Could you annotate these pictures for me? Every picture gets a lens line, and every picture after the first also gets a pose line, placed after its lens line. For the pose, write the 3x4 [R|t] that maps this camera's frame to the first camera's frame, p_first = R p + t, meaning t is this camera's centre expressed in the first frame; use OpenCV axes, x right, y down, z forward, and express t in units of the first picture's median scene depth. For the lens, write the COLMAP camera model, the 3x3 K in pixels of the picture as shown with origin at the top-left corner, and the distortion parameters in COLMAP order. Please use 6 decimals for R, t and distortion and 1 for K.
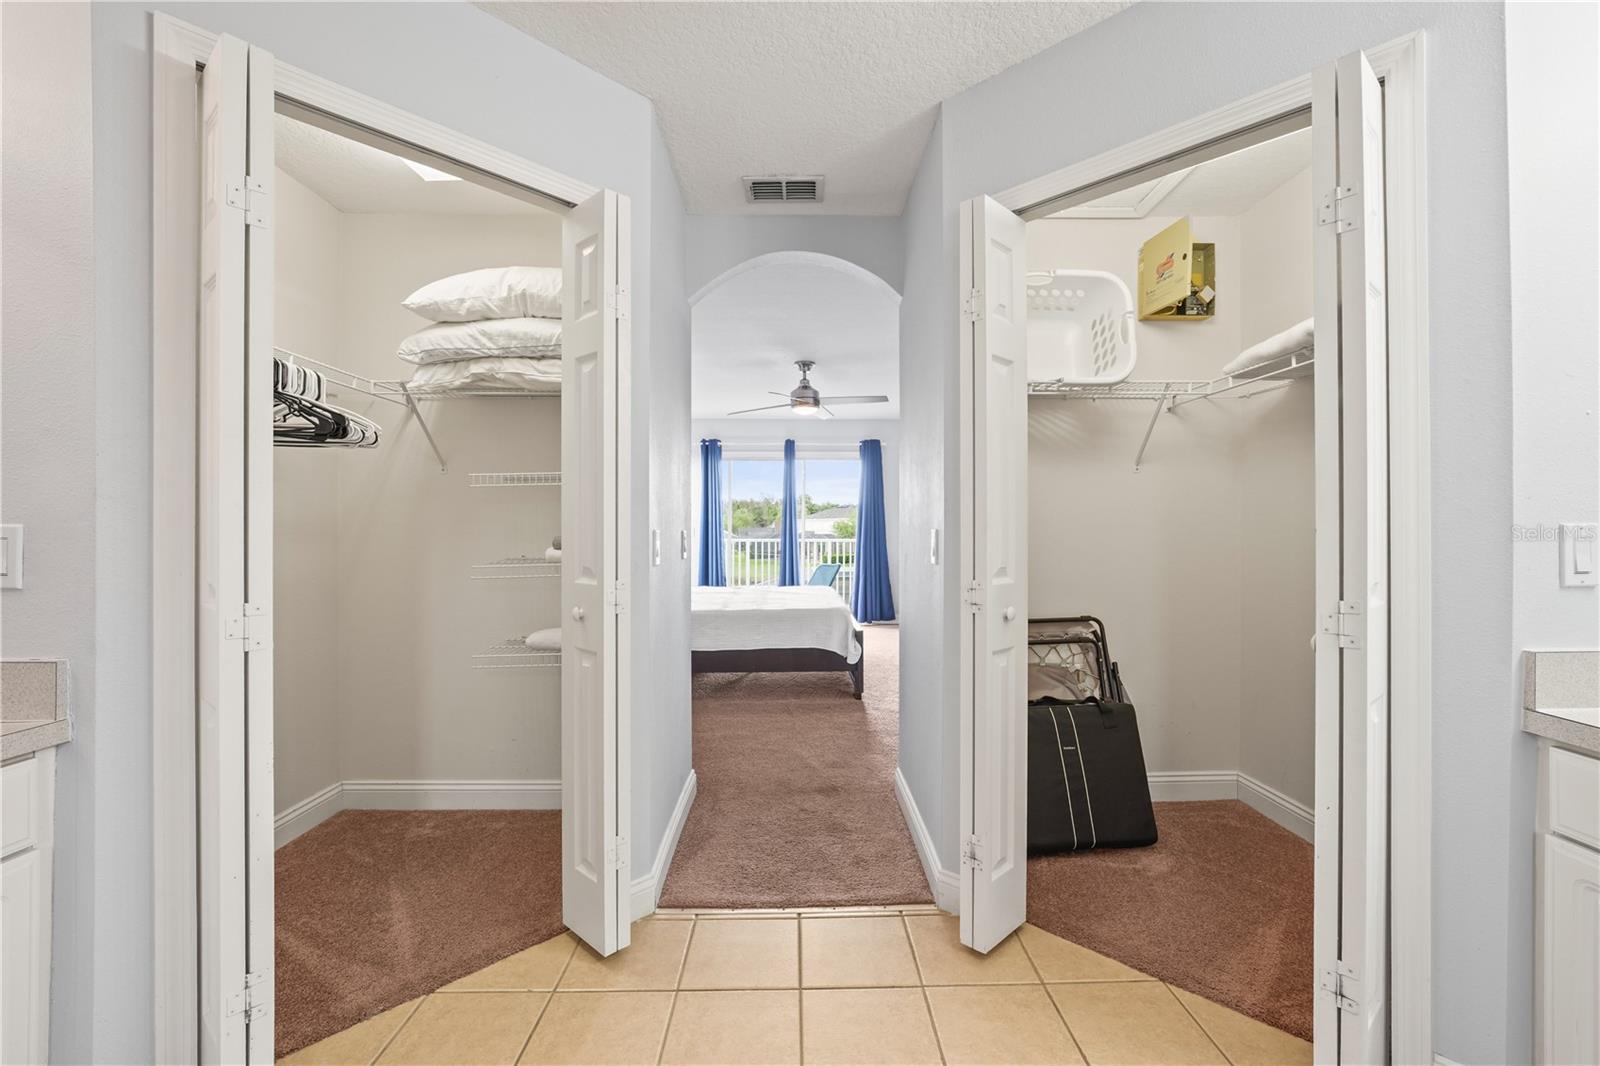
lens RADIAL K [[640.6, 0, 804.3], [0, 640.6, 527.0], [0, 0, 1]] dist [-0.011093, 0.000318]
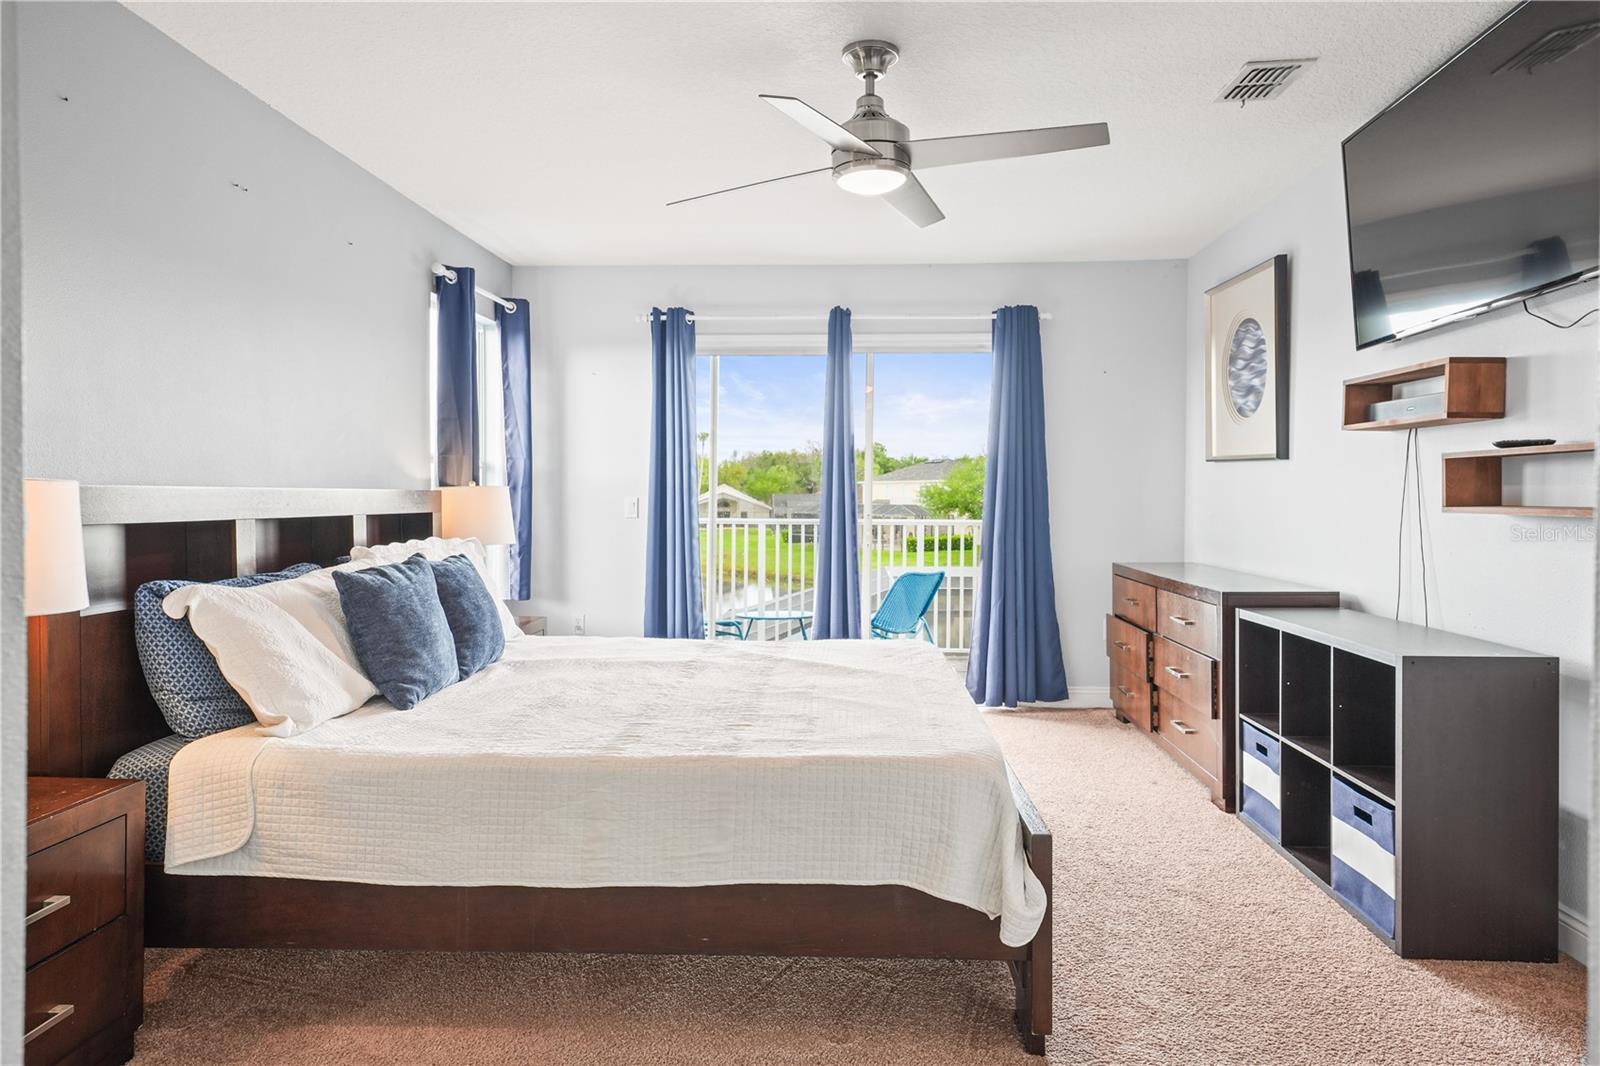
lens RADIAL K [[1005.5, 0, 799.9], [0, 1005.5, 515.0], [0, 0, 1]] dist [0.050817, -0.000099]
pose [[0.997323, 0.005019, -0.072945, 0.002454], [-0.003451, 0.999761, 0.021595, -0.002473], [0.073036, -0.021285, 0.997102, 0.271859]]
